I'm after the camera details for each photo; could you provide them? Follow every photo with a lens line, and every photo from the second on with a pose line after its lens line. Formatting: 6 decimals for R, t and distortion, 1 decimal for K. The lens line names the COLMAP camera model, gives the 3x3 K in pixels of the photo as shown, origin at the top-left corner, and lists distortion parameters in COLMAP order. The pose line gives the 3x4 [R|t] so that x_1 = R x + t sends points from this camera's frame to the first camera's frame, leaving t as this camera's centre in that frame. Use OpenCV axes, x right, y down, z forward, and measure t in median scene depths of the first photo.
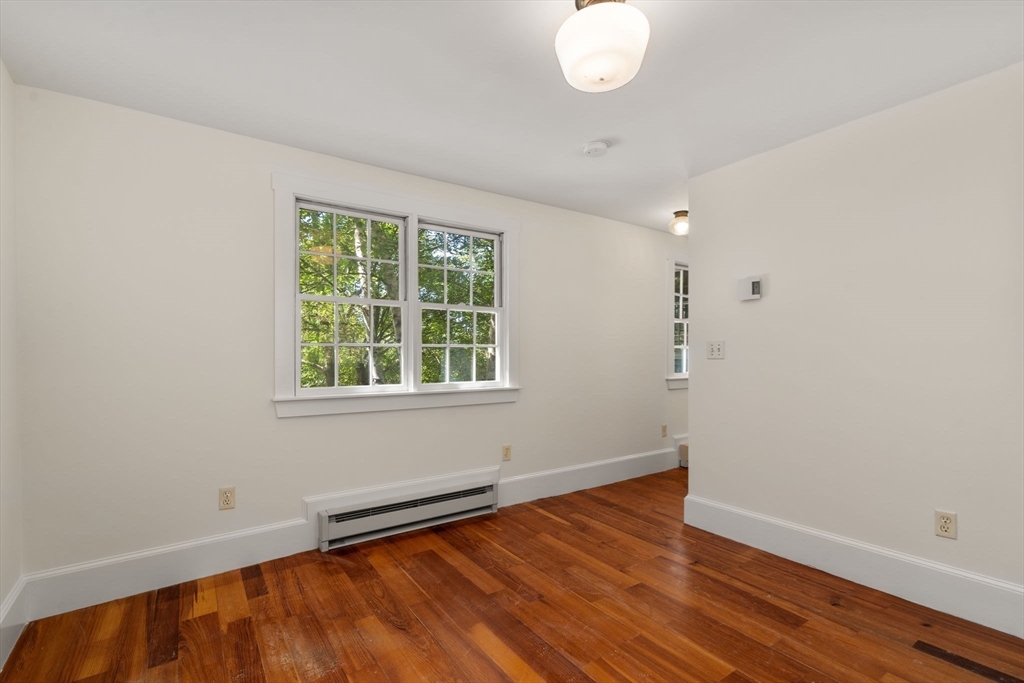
lens RADIAL K [[469.7, 0, 504.3], [0, 469.7, 346.5], [0, 0, 1]] dist [0.014015, 0.000313]
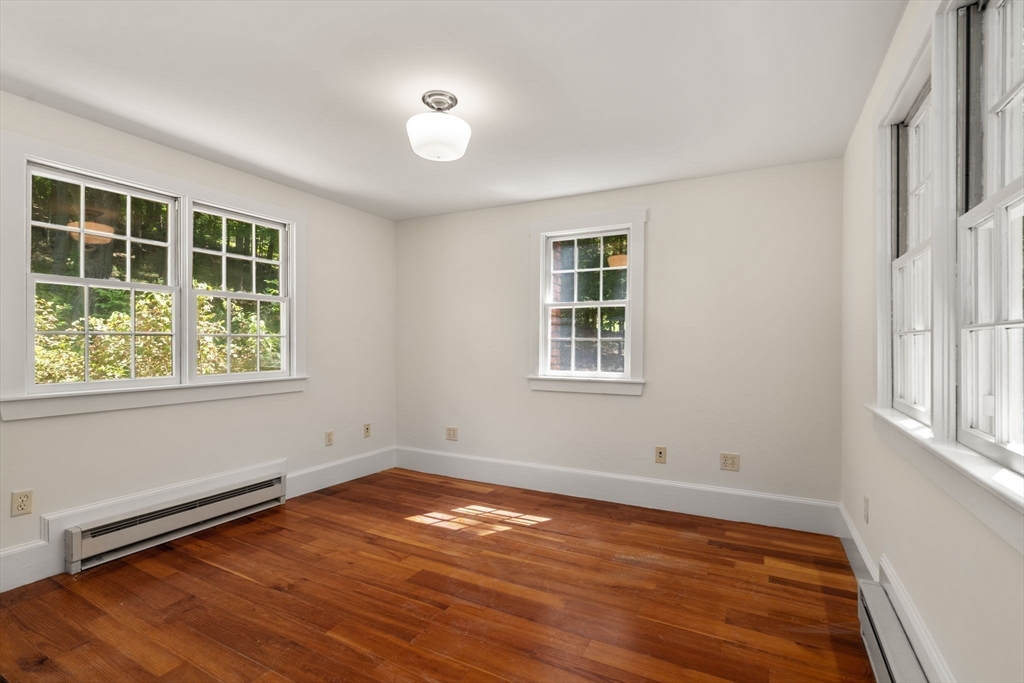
lens RADIAL K [[469.7, 0, 505.9], [0, 469.7, 347.9], [0, 0, 1]] dist [0.014015, 0.000313]
pose [[-0.893198, 0.000008, -0.449664, 0.511779], [0.004896, 0.999941, -0.009708, 0.028907], [0.449638, -0.010873, -0.893145, 1.832671]]
